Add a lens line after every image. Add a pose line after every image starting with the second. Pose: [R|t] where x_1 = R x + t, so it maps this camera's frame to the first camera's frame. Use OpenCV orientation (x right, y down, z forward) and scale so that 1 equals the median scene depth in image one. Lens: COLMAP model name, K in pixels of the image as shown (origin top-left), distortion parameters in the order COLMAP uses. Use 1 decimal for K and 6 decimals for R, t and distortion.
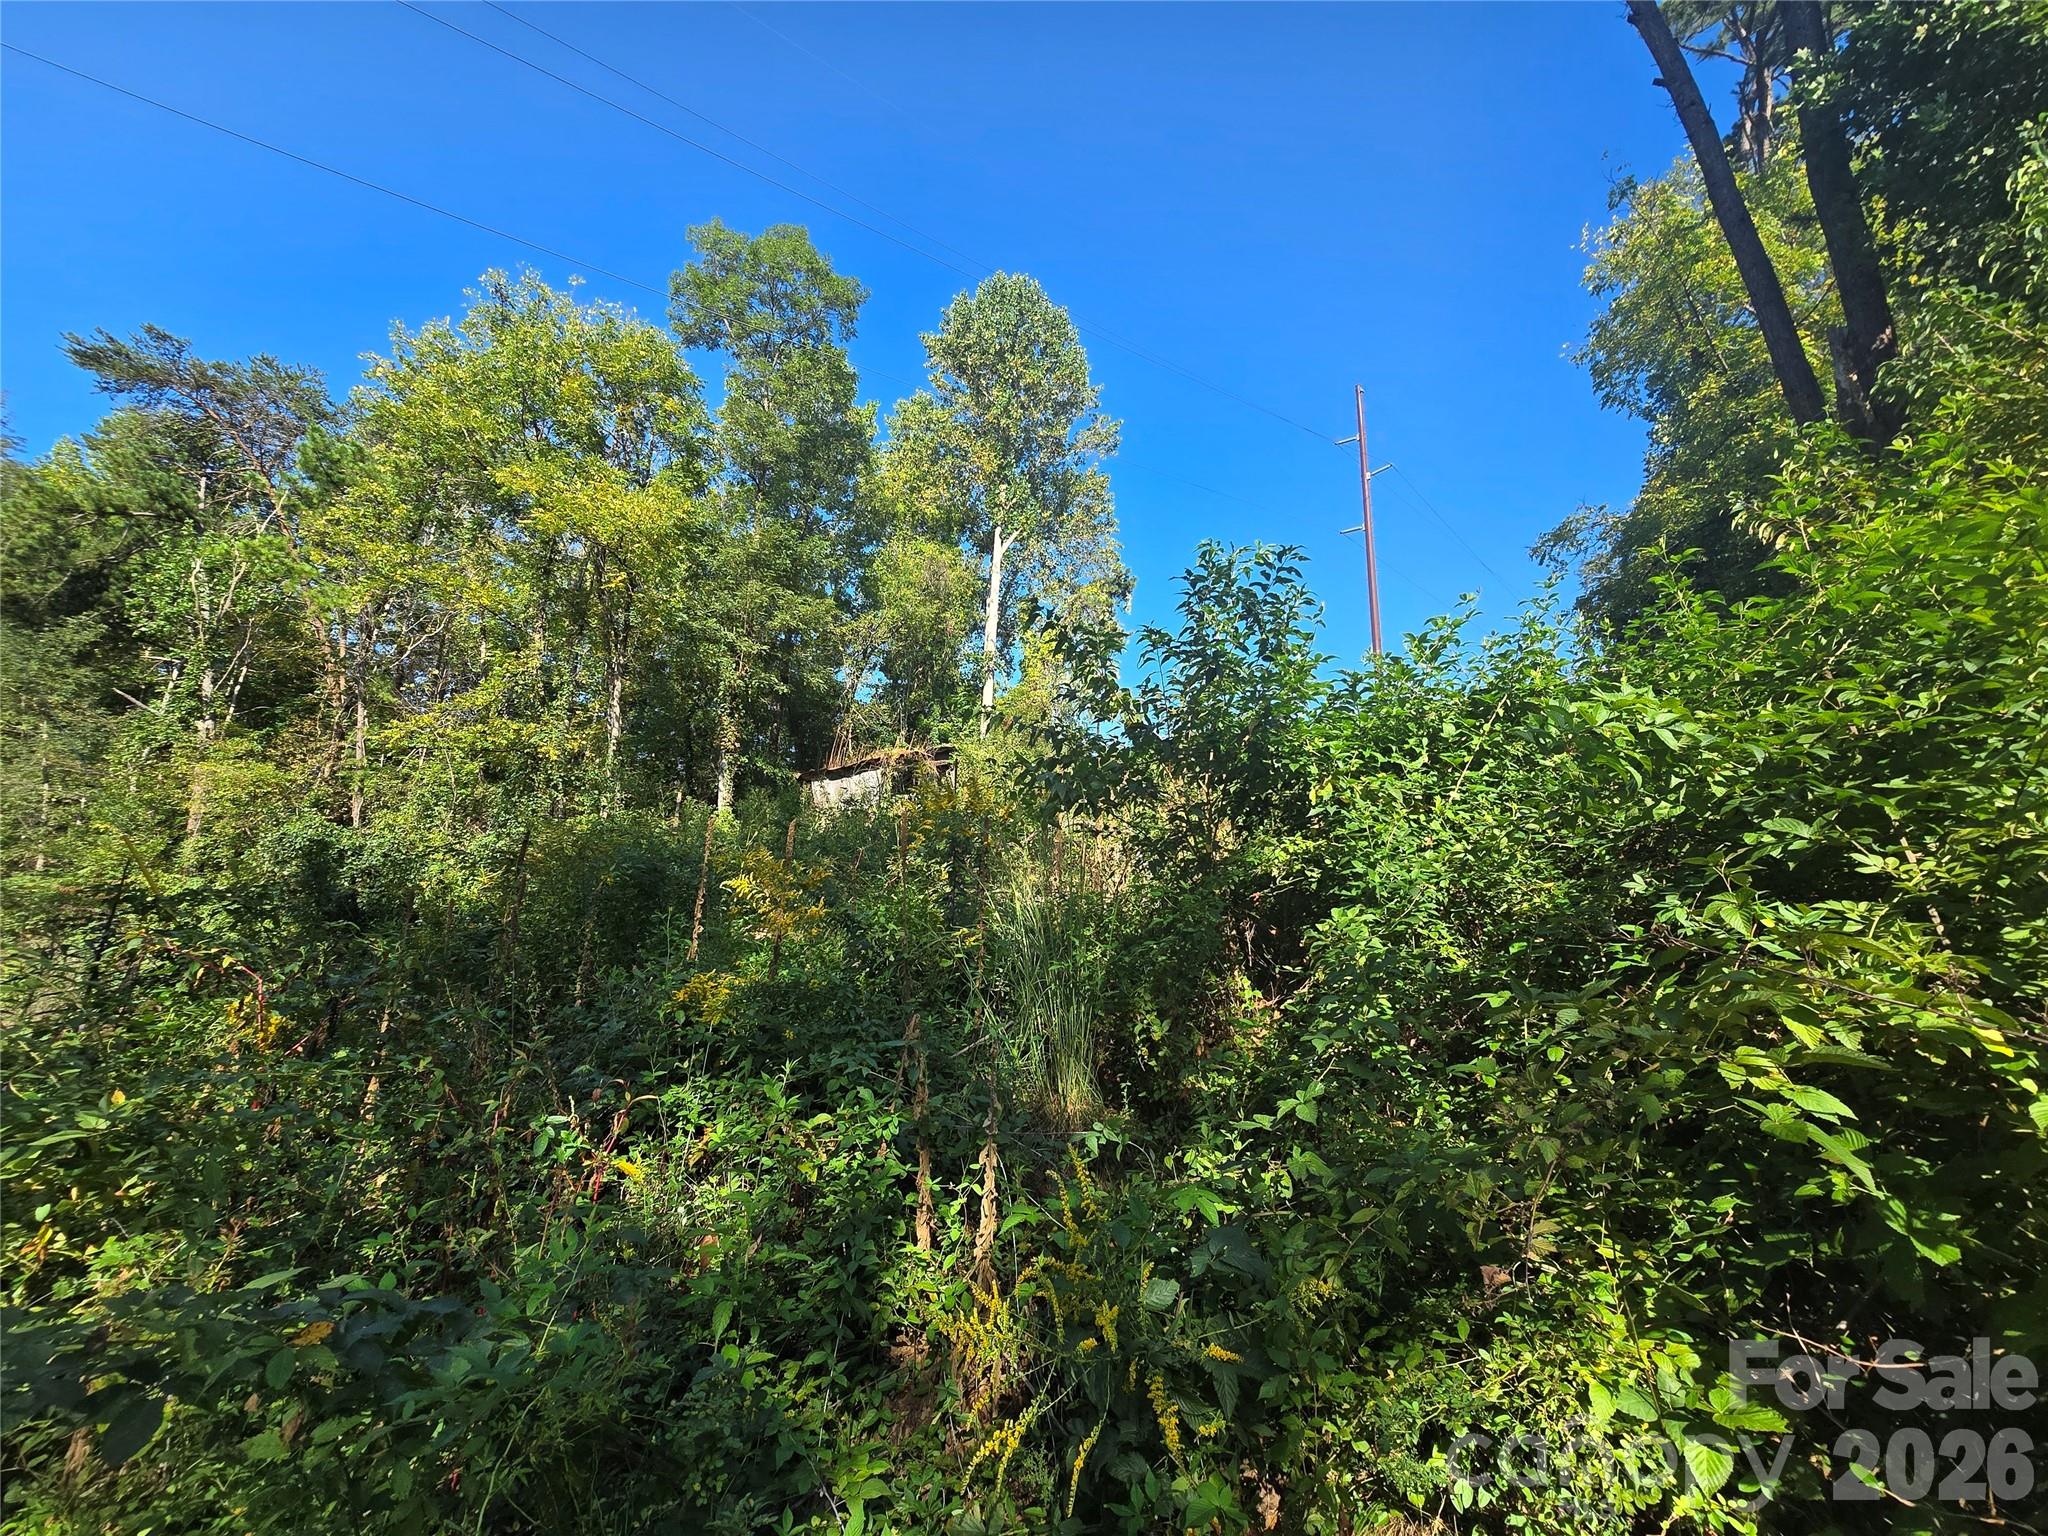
lens RADIAL K [[834.7, 0, 1024.8], [0, 834.7, 765.4], [0, 0, 1]] dist [-0.010698, 0.001290]
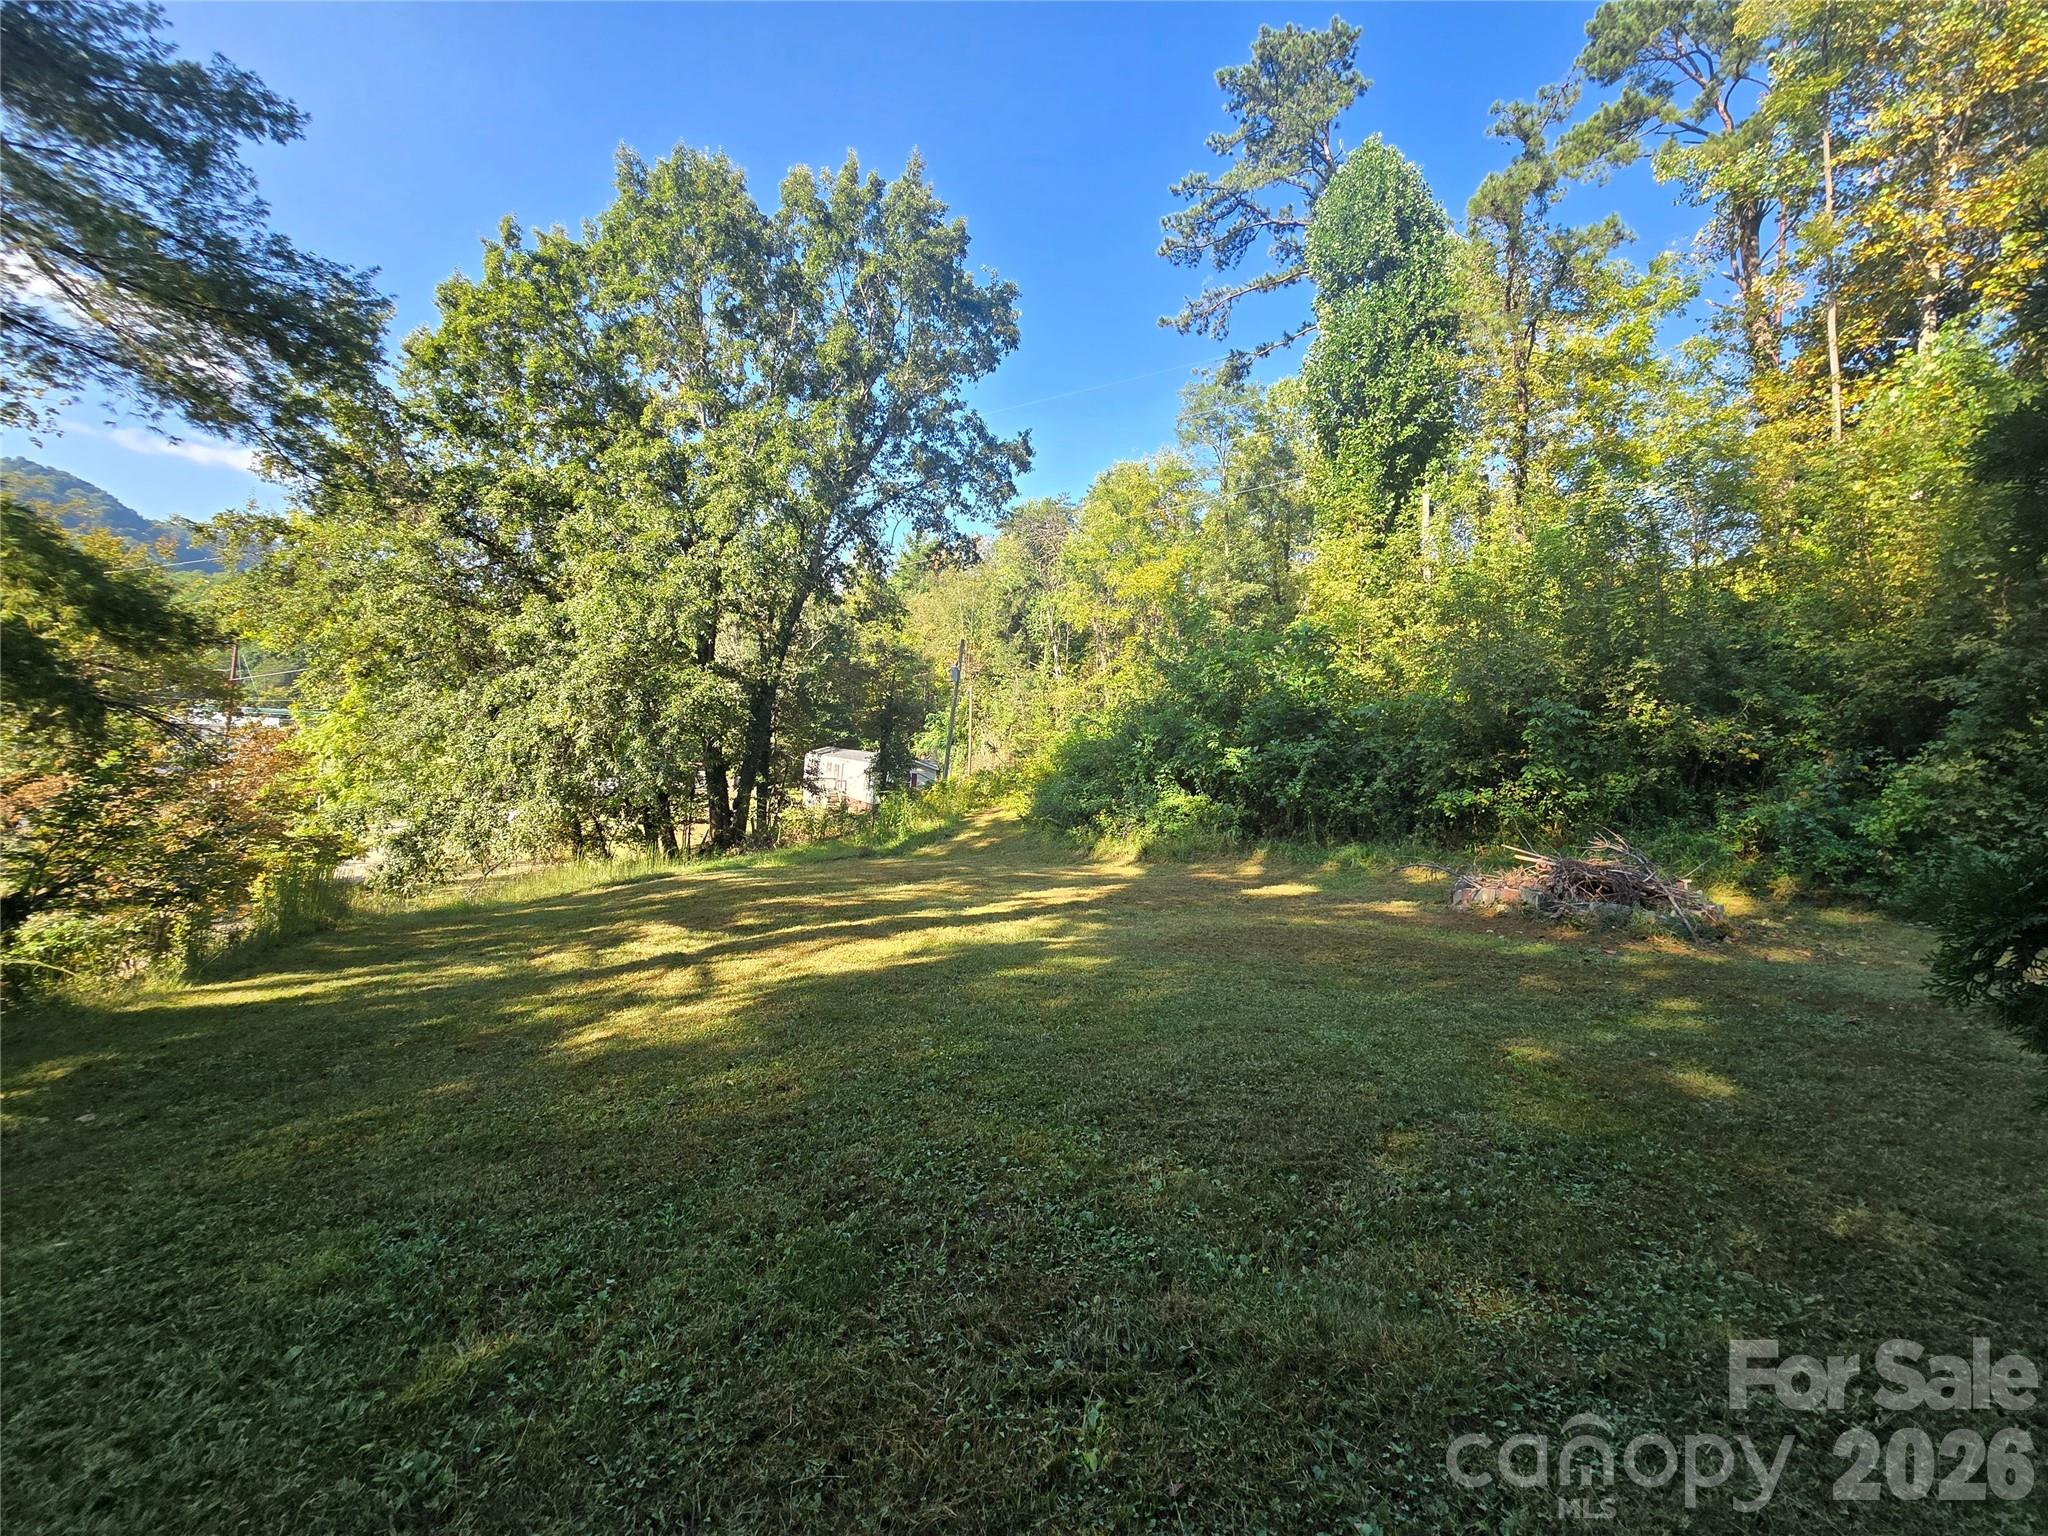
lens RADIAL K [[834.7, 0, 1026.5], [0, 834.7, 752.7], [0, 0, 1]] dist [-0.010698, 0.001290]
pose [[0.638429, -0.015893, -0.769517, 0.918596], [0.171582, 0.977566, 0.122163, -0.136088], [0.750312, -0.210027, 0.626834, -0.726633]]
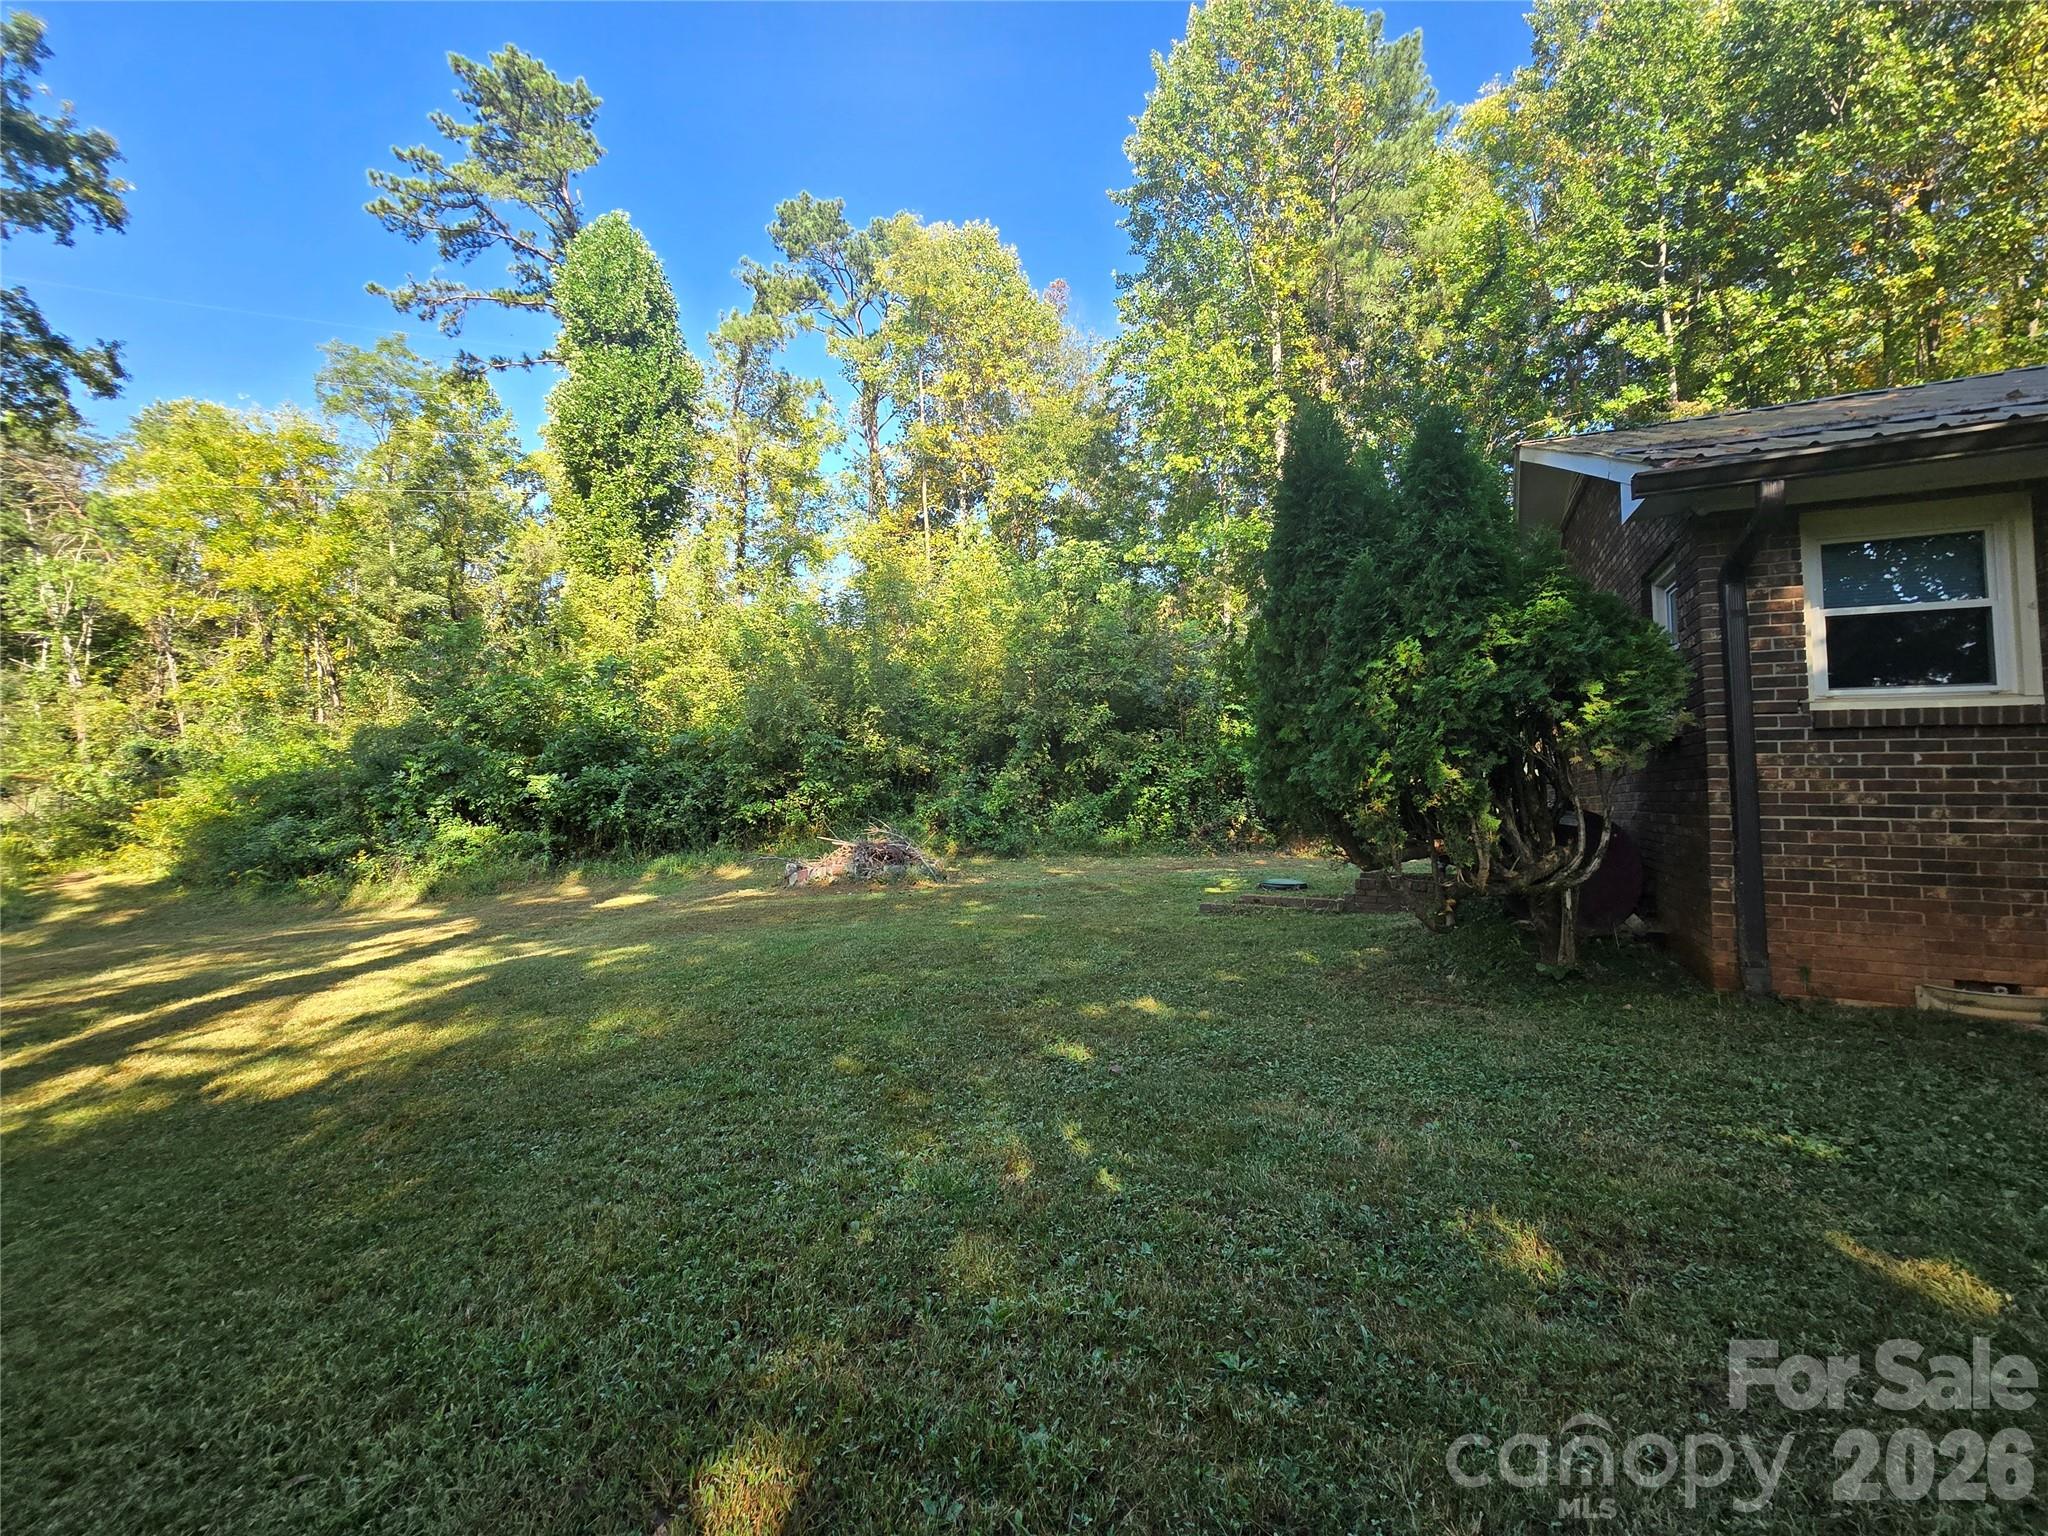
lens RADIAL K [[834.7, 0, 1020.0], [0, 834.7, 762.4], [0, 0, 1]] dist [-0.010698, 0.001290]
pose [[0.996848, -0.045999, 0.064642, 0.856920], [0.031915, 0.978433, 0.204086, -0.162694], [-0.072635, -0.201379, 0.976816, -0.858555]]
